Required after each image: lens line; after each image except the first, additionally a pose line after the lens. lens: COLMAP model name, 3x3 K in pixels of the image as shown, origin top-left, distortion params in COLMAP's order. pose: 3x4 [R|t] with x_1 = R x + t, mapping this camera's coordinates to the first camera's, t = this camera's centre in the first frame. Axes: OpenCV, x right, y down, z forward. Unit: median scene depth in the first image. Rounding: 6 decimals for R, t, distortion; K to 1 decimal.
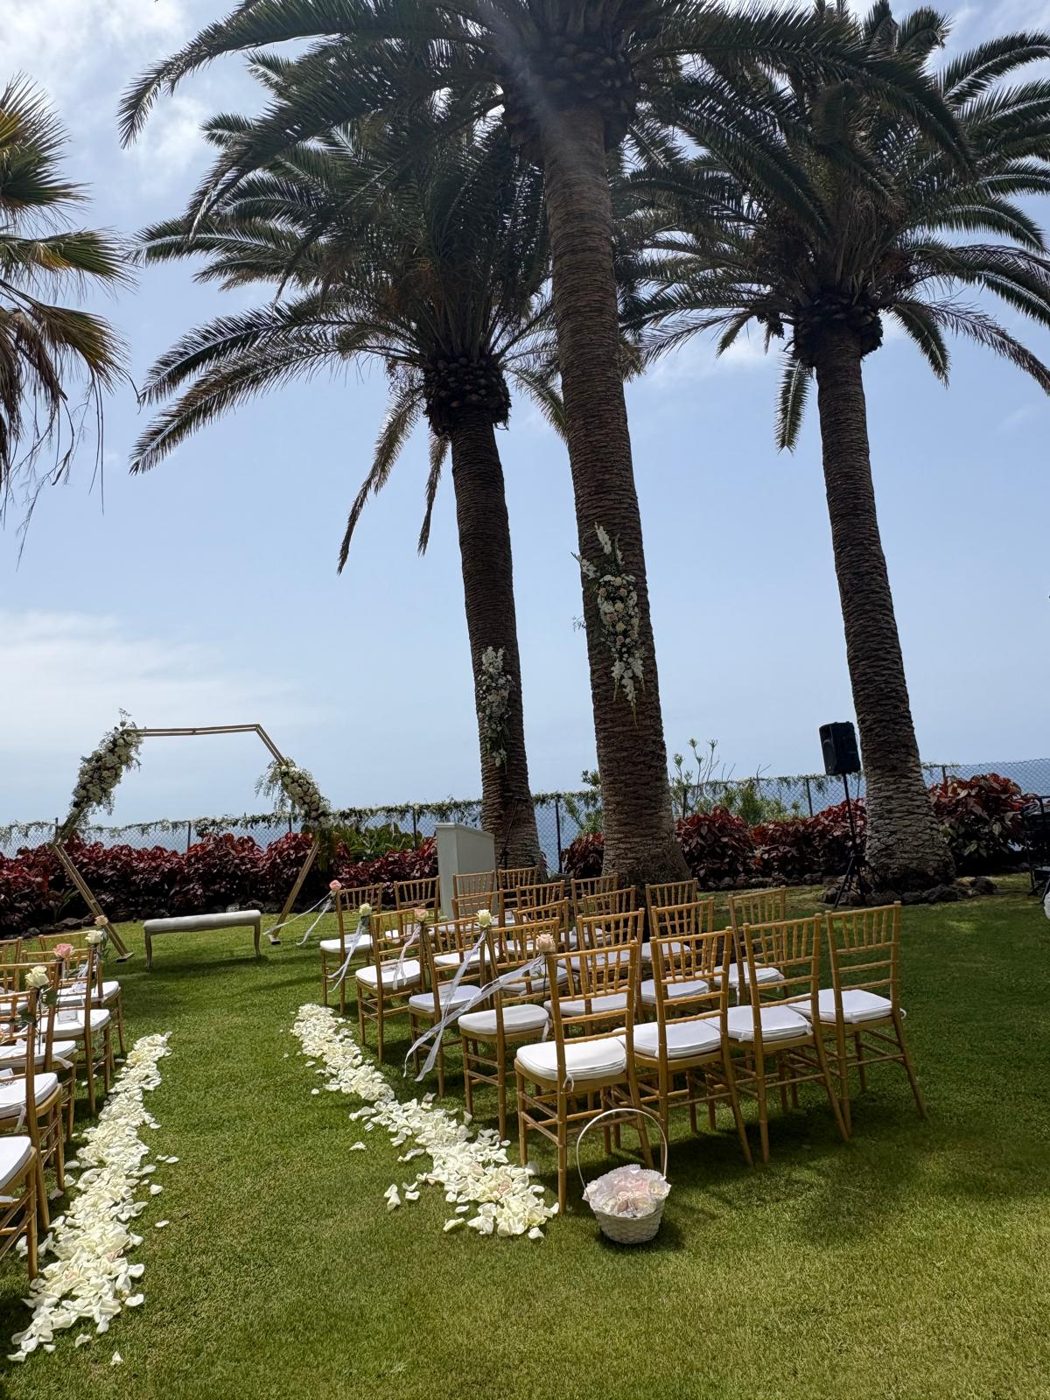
lens RADIAL K [[921.7, 0, 529.6], [0, 921.7, 705.8], [0, 0, 1]] dist [-0.005400, 0.005577]
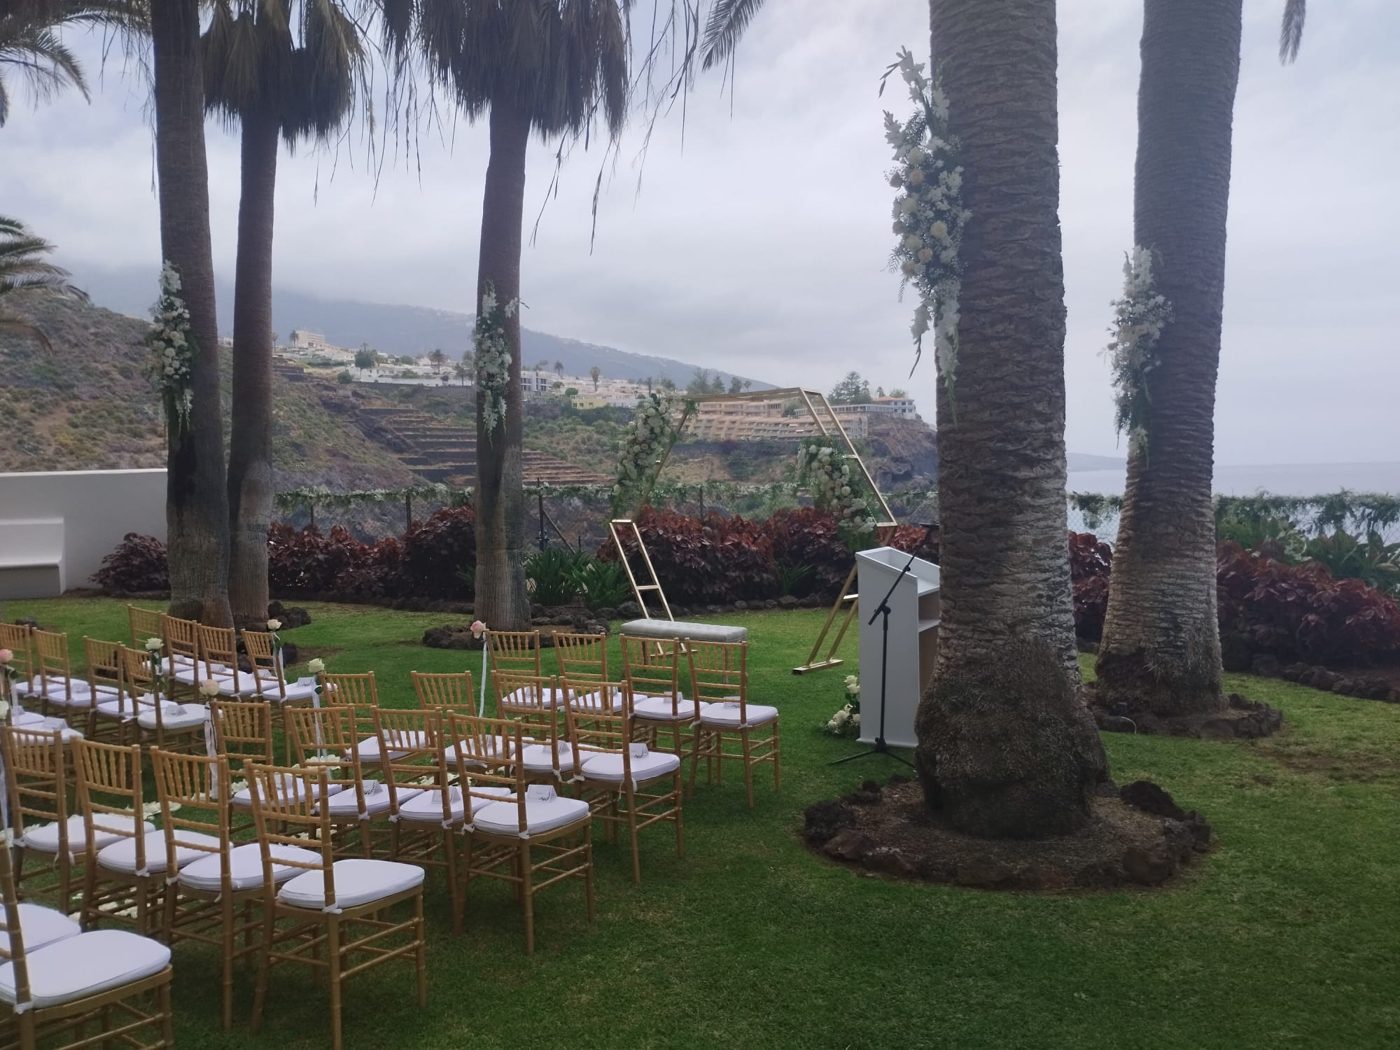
lens RADIAL K [[1206.3, 0, 685.6], [0, 1206.3, 535.7], [0, 0, 1]] dist [0.017373, -0.012951]
pose [[0.578098, 0.105967, -0.809057, 0.431208], [0.055434, 0.984140, 0.168508, -0.029924], [0.814082, -0.142263, 0.563056, 0.323663]]
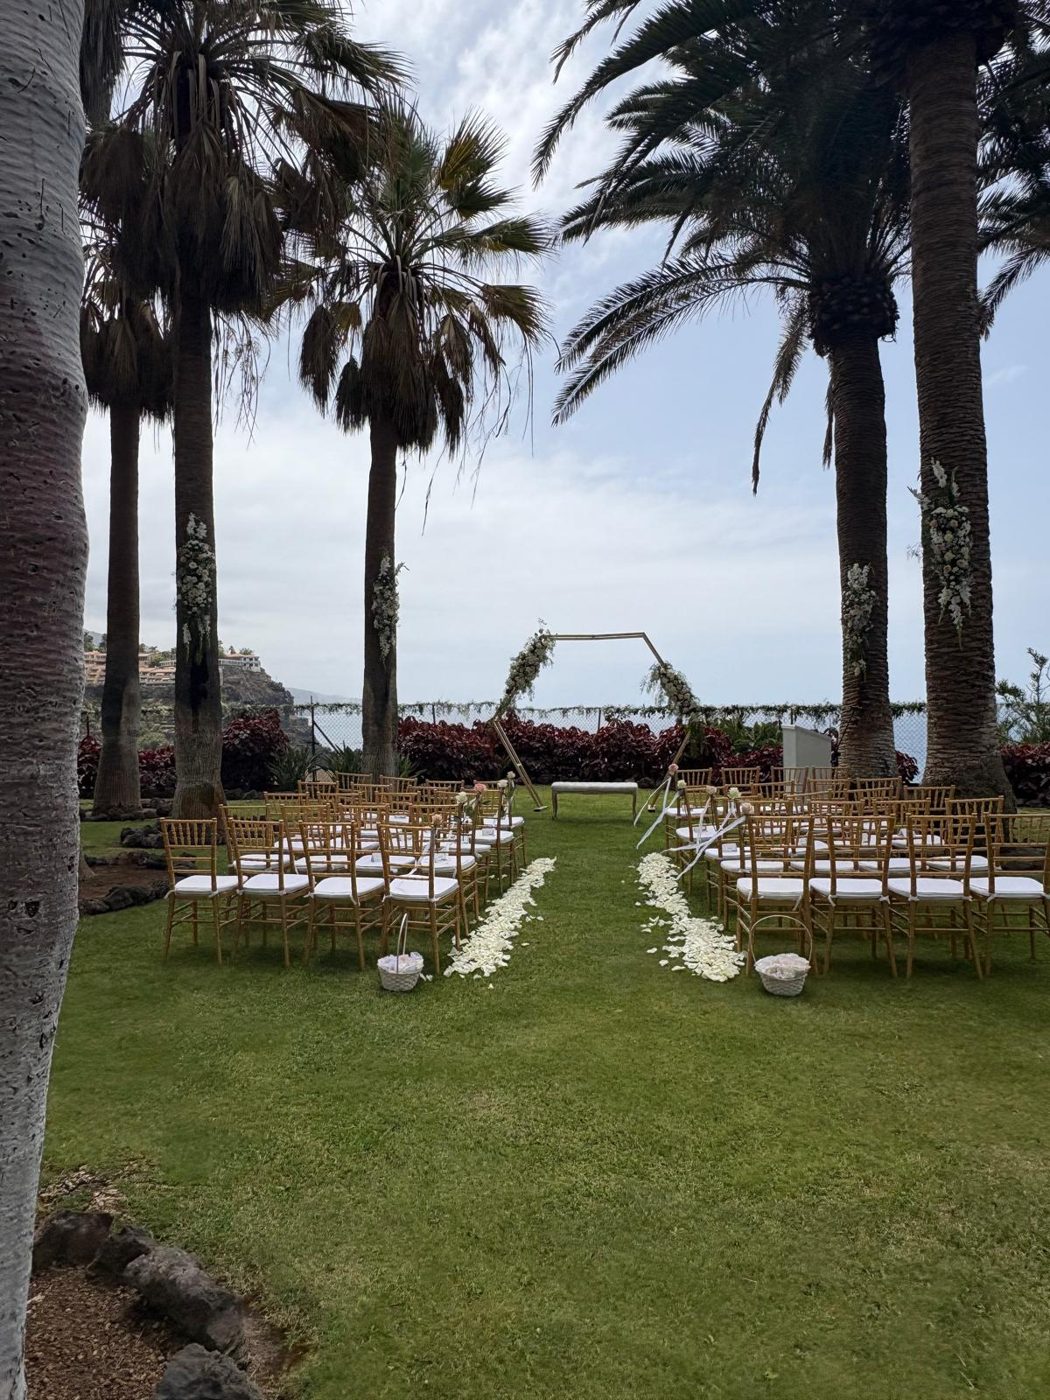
lens RADIAL K [[932.3, 0, 519.3], [0, 932.3, 712.2], [0, 0, 1]] dist [0.010172, 0.005357]
pose [[0.891462, 0.061861, -0.448853, 0.106874], [-0.005337, 0.992001, 0.126119, -0.027778], [0.453064, -0.110035, 0.884661, -0.154545]]
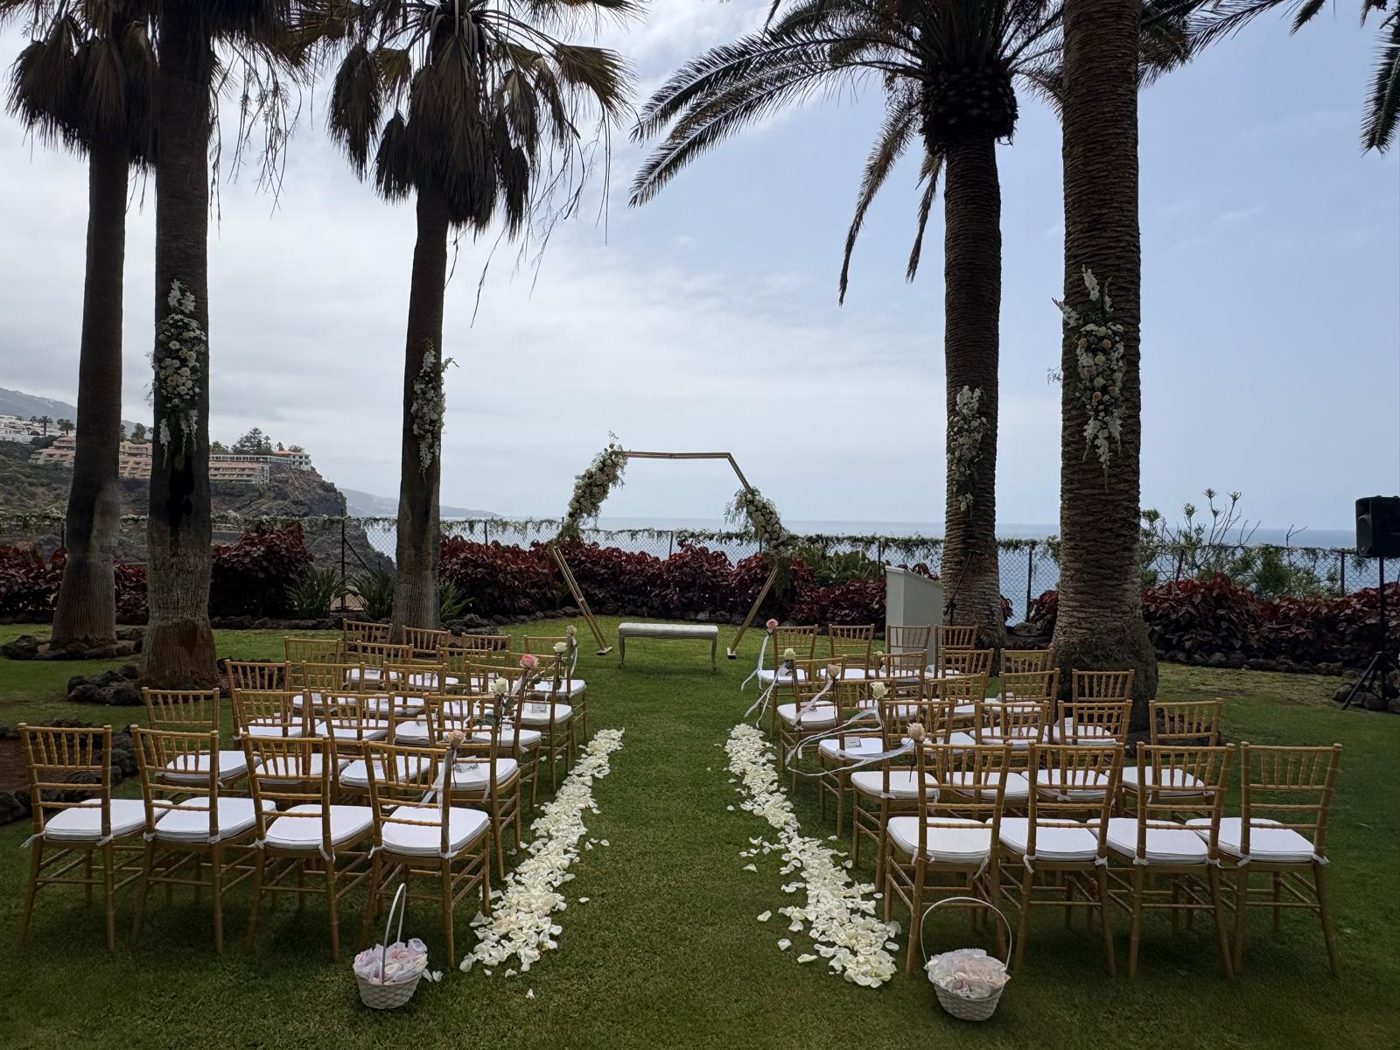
lens RADIAL K [[928.3, 0, 691.5], [0, 928.3, 535.1], [0, 0, 1]] dist [0.003137, -0.003068]
pose [[0.935434, 0.096530, -0.340067, 0.033429], [-0.052594, 0.989292, 0.136144, -0.027380], [0.349567, -0.109469, 0.930494, -0.014837]]
